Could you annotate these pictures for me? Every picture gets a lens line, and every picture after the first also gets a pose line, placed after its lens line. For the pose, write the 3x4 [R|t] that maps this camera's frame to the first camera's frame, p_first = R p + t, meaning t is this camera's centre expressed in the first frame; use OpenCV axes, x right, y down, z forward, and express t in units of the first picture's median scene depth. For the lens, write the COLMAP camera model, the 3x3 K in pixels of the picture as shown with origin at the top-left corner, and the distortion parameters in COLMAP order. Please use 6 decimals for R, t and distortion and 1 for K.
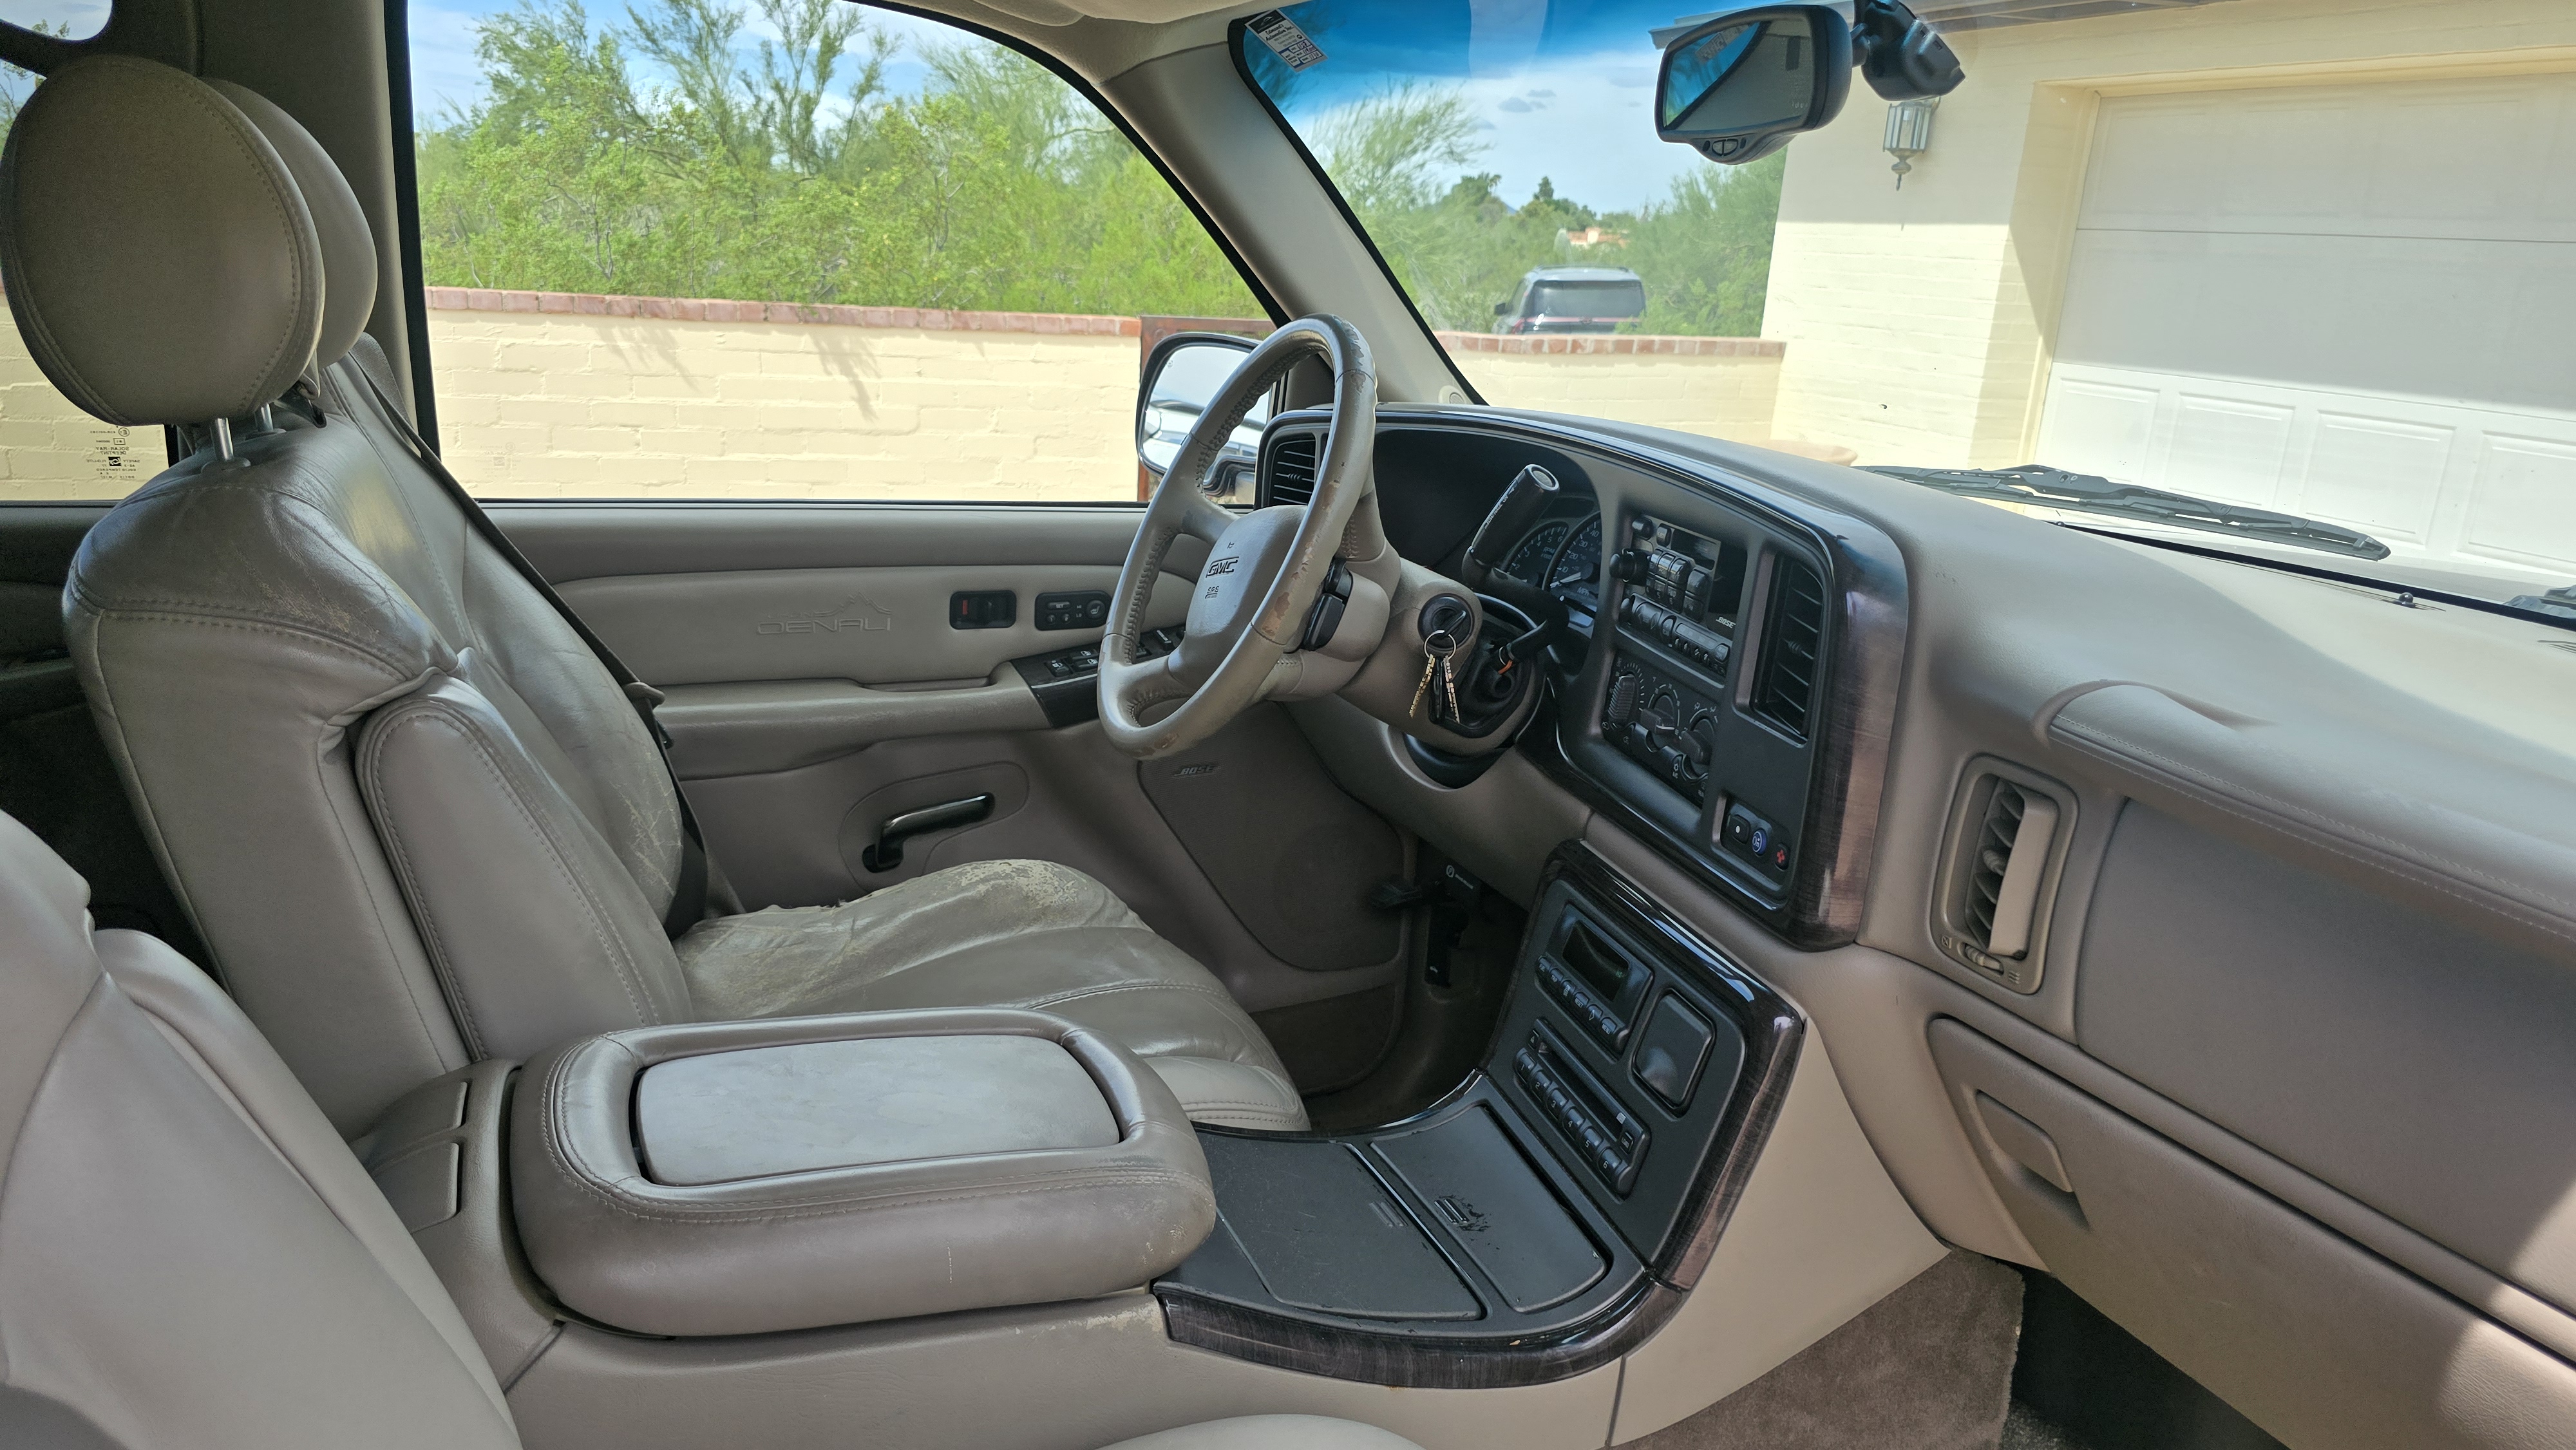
lens RADIAL K [[1777.2, 0, 1289.6], [0, 1777.2, 740.1], [0, 0, 1]] dist [0.041920, -0.038391]
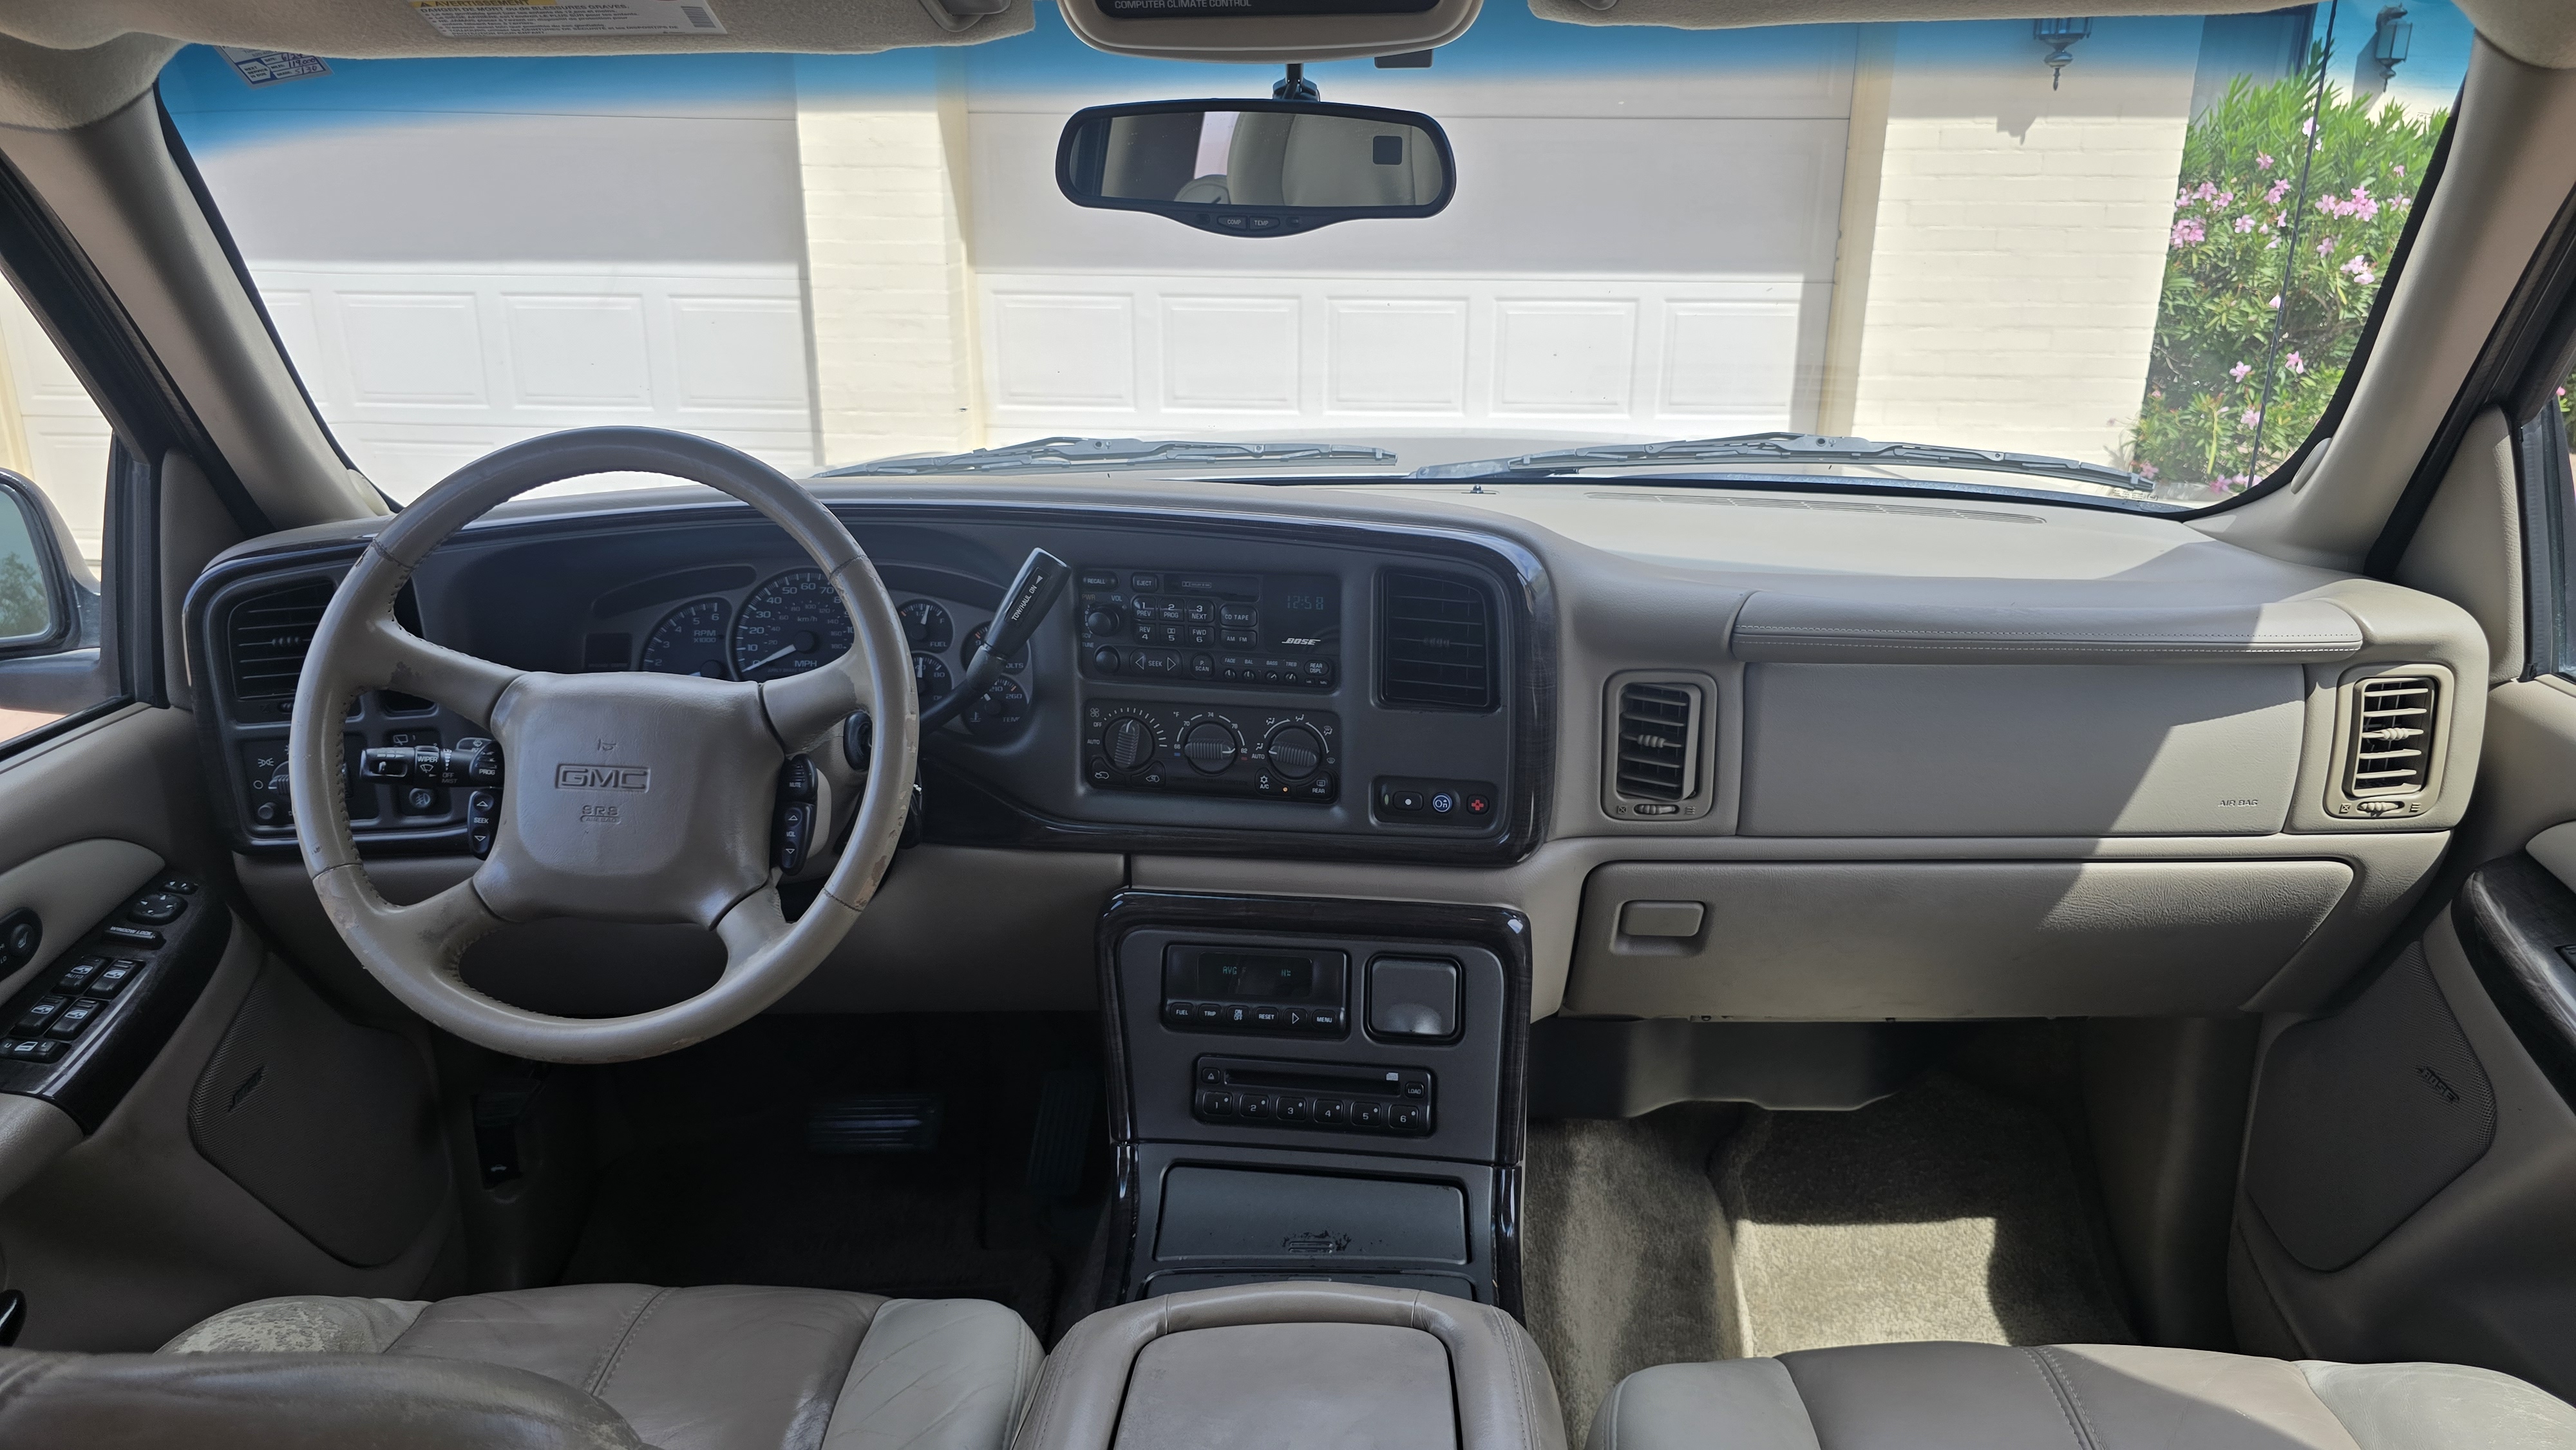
lens RADIAL K [[1777.2, 0, 1290.1], [0, 1777.2, 712.0], [0, 0, 1]] dist [0.041920, -0.038391]
pose [[0.388473, -0.329801, 0.860418, -0.712866], [0.265767, 0.934176, 0.238081, -0.282939], [-0.882302, 0.136183, 0.450553, 0.491417]]
